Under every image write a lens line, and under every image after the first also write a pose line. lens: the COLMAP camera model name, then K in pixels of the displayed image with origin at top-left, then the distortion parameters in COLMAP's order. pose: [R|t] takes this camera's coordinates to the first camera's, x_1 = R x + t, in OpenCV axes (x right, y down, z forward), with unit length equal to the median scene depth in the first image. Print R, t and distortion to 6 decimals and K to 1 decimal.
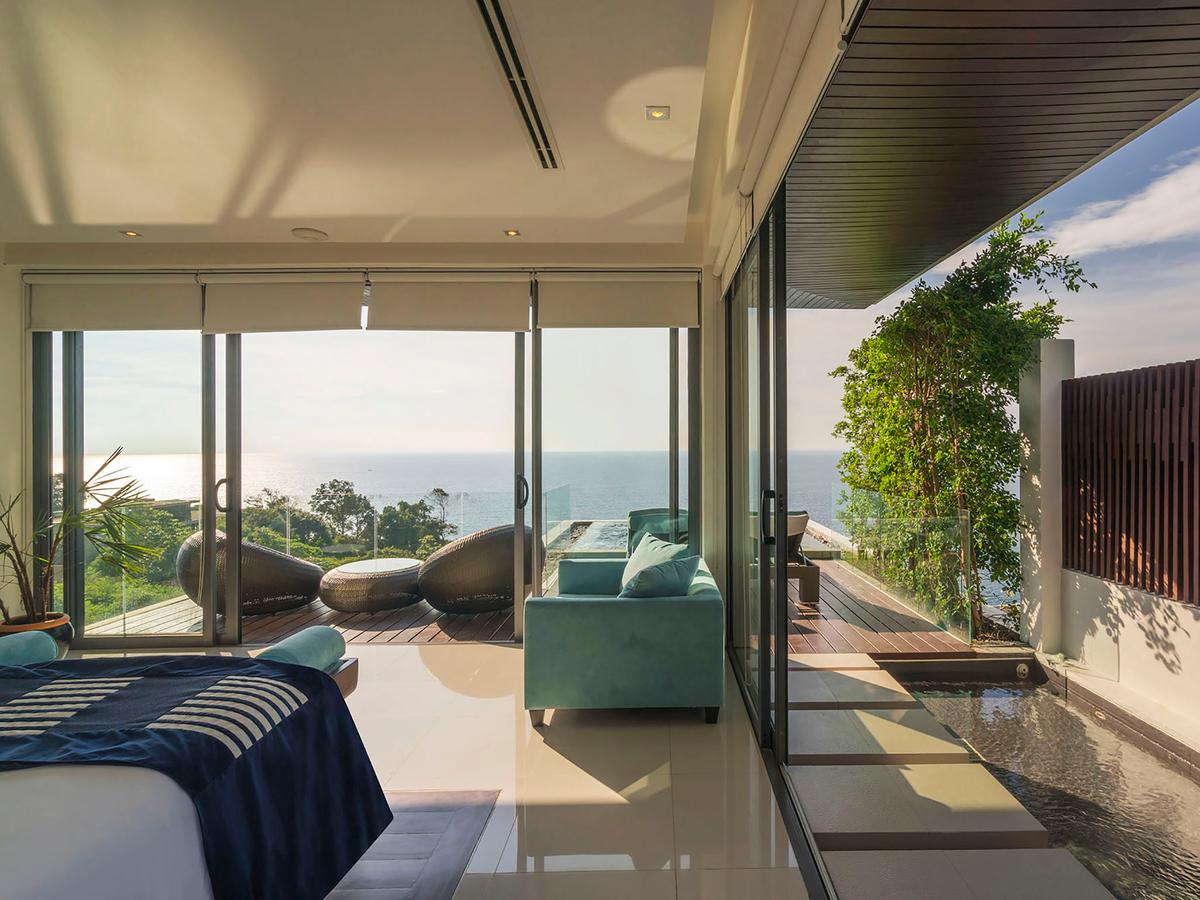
lens RADIAL K [[559.6, 0, 662.6], [0, 559.6, 443.5], [0, 0, 1]] dist [0.001729, -0.000565]
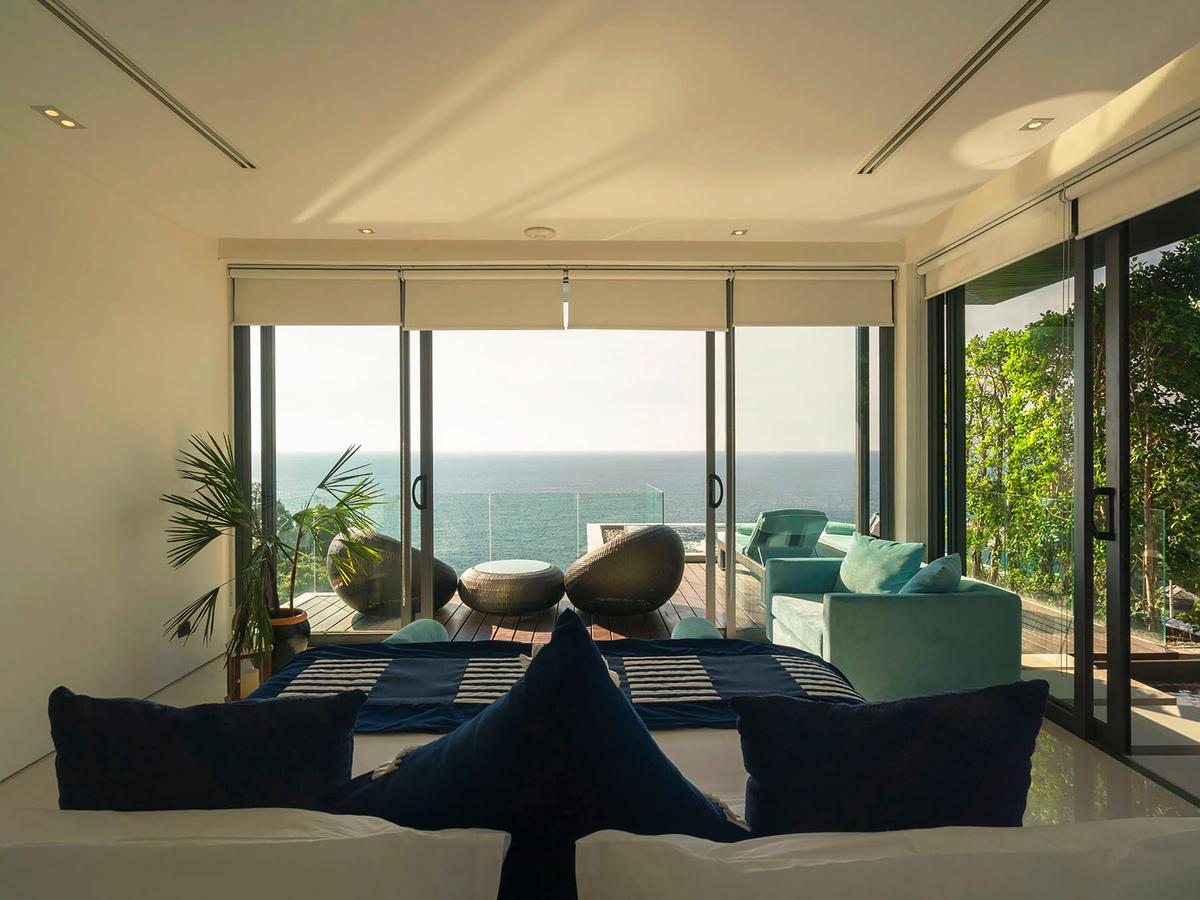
lens RADIAL K [[597.5, 0, 608.8], [0, 597.5, 454.7], [0, 0, 1]] dist [0.007380, -0.001479]
pose [[0.999967, 0.006284, 0.005078, -0.469369], [-0.006381, 0.999792, 0.019374, 0.001226], [-0.004955, -0.019405, 0.999799, -0.068351]]
